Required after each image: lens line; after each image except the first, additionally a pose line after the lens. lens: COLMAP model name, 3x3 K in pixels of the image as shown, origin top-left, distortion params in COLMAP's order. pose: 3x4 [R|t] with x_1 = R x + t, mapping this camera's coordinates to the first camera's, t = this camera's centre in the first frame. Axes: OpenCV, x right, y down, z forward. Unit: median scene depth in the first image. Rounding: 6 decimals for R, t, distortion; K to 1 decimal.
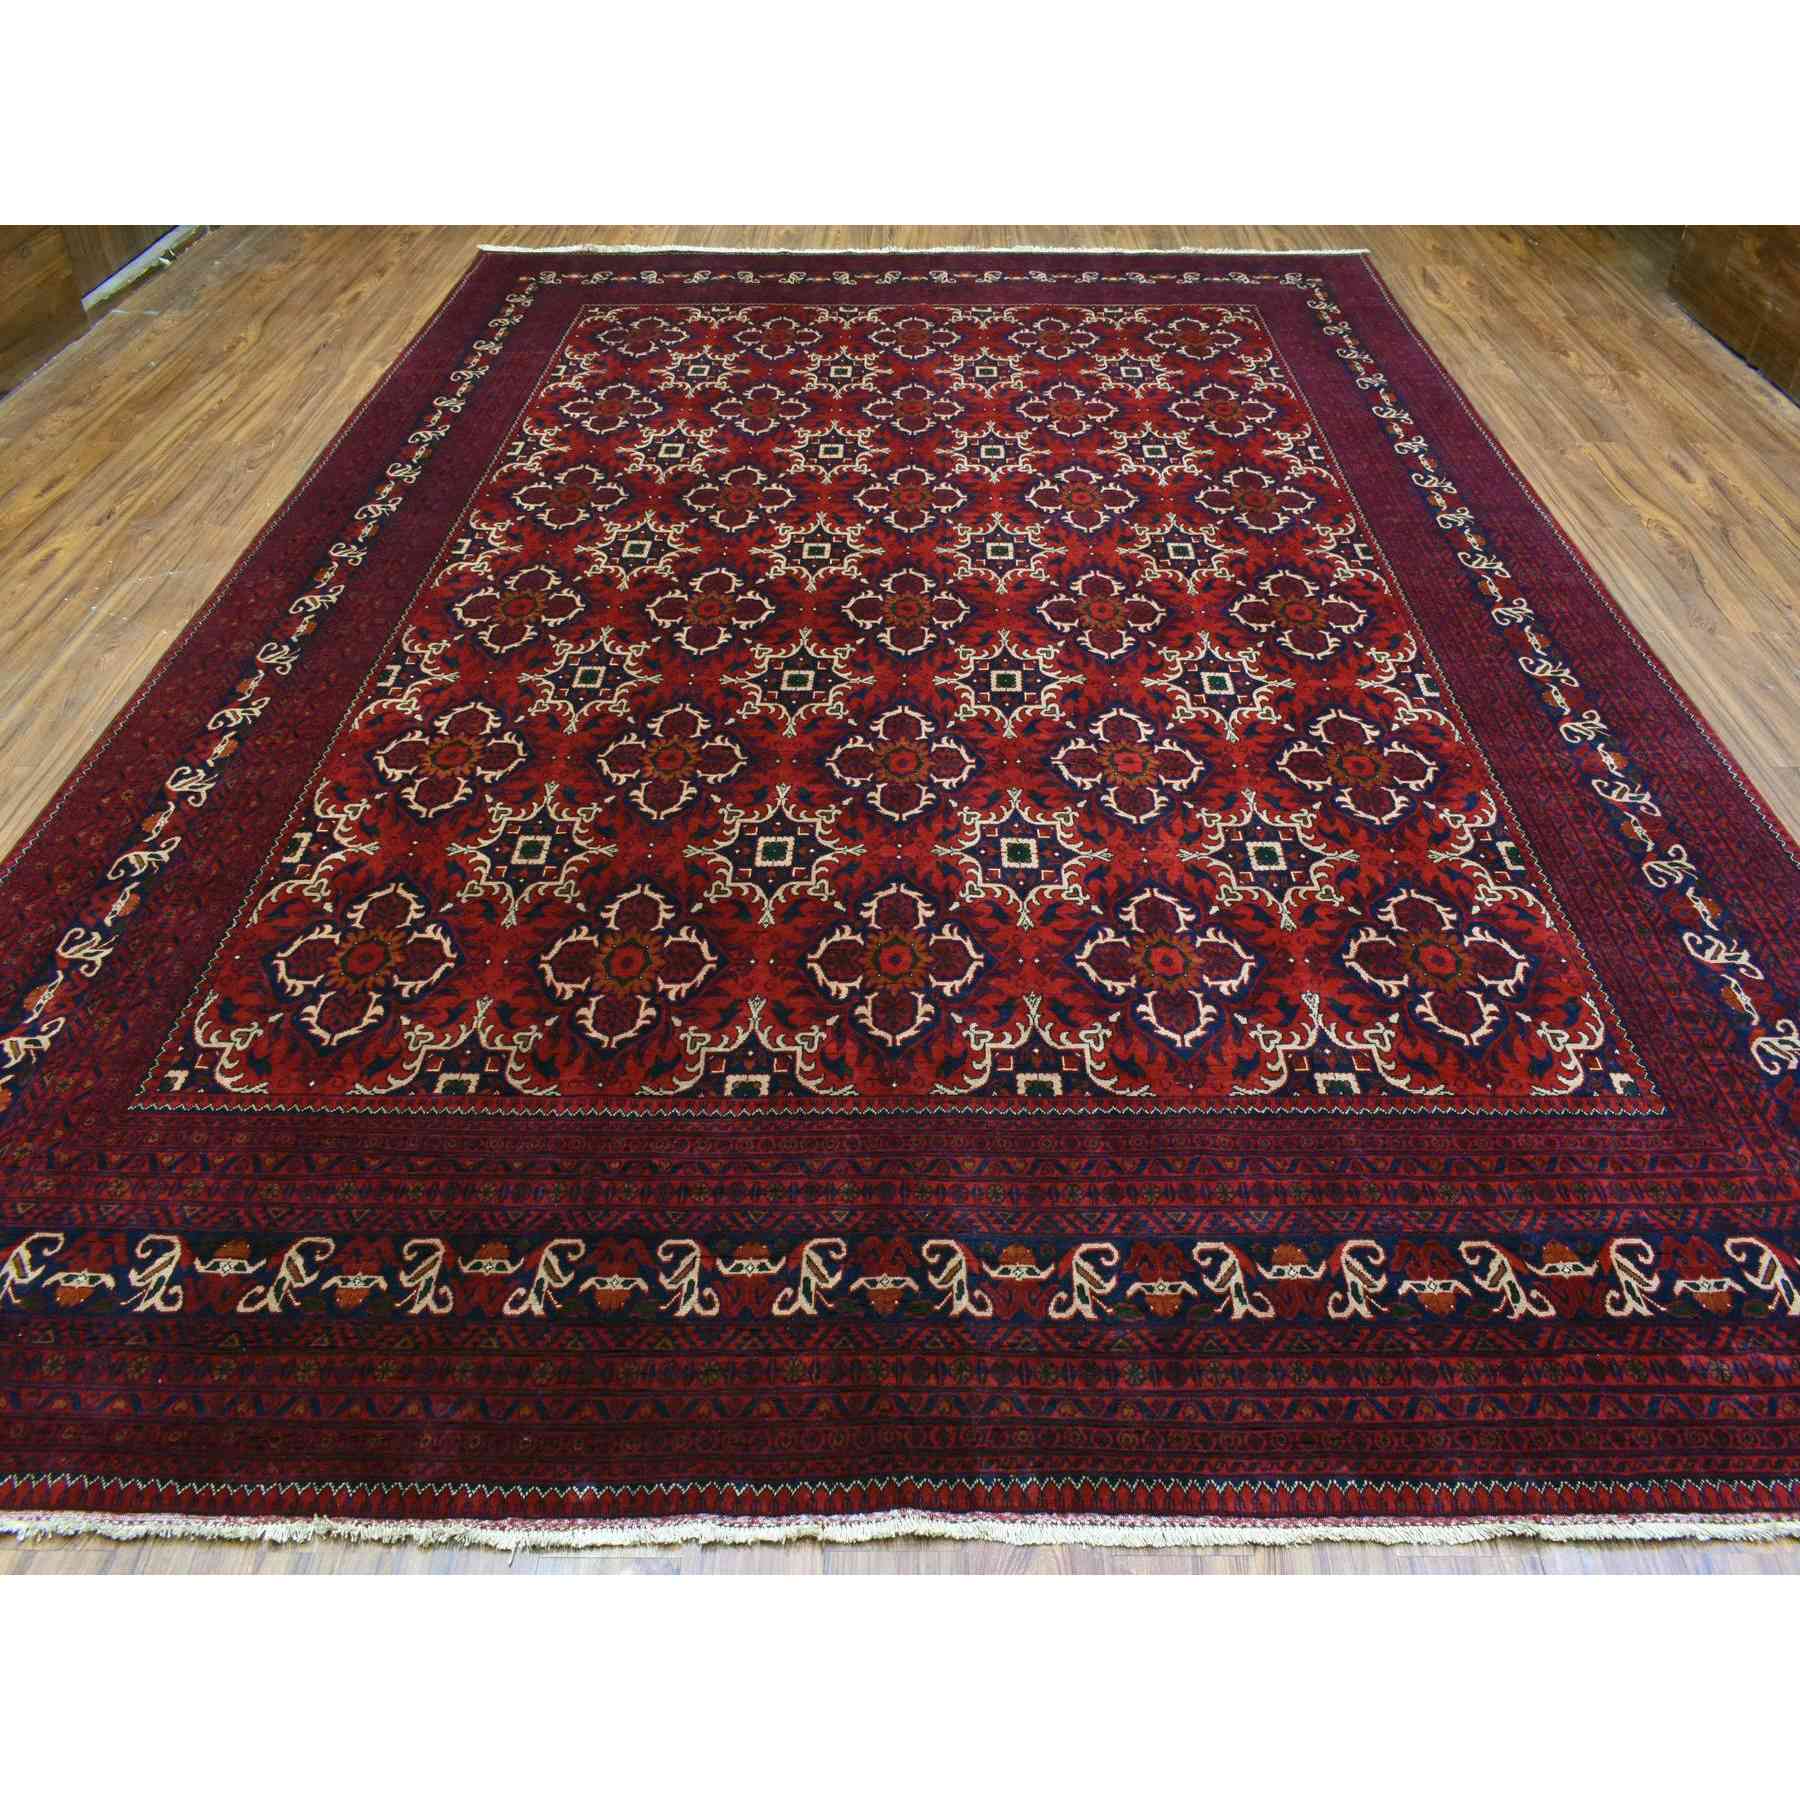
lens RADIAL K [[1231.9, 0, 900.0], [0, 1231.9, 900.0], [0, 0, 1]] dist [-0.018017, 0.001443]
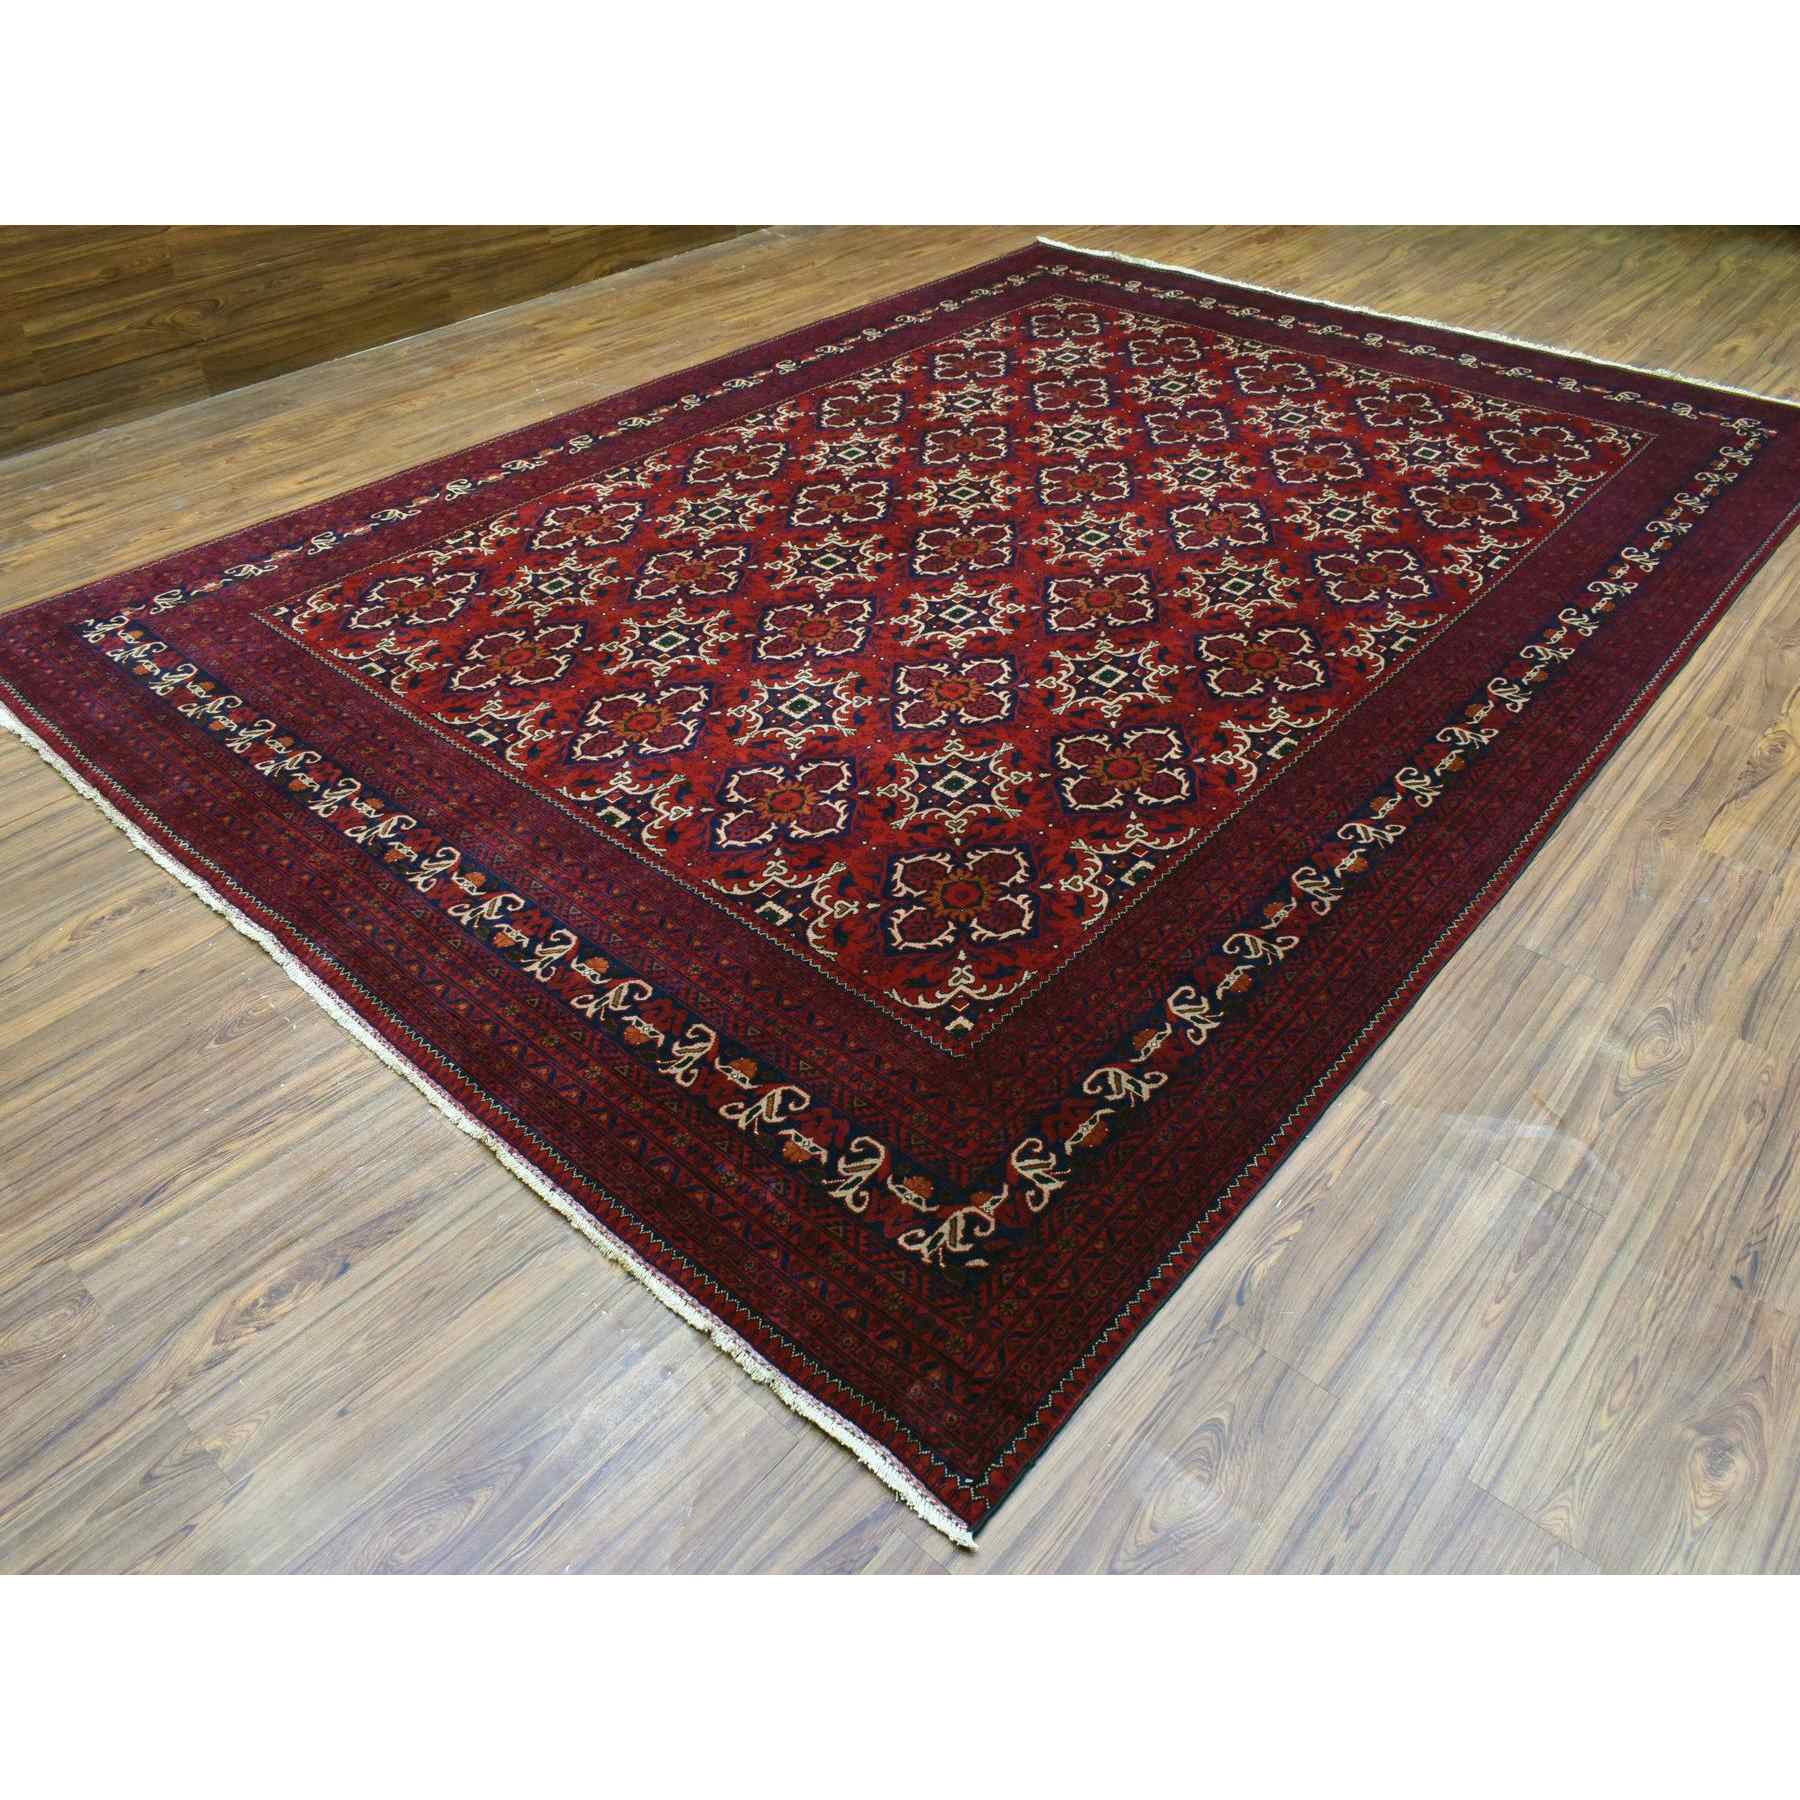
lens RADIAL K [[1291.4, 0, 900.0], [0, 1291.4, 900.0], [0, 0, 1]] dist [-0.020447, 0.004345]
pose [[0.756118, 0.423252, -0.499142, 0.693771], [-0.452429, 0.889157, 0.068611, -0.000528], [0.472856, 0.173948, 0.863799, -0.006772]]
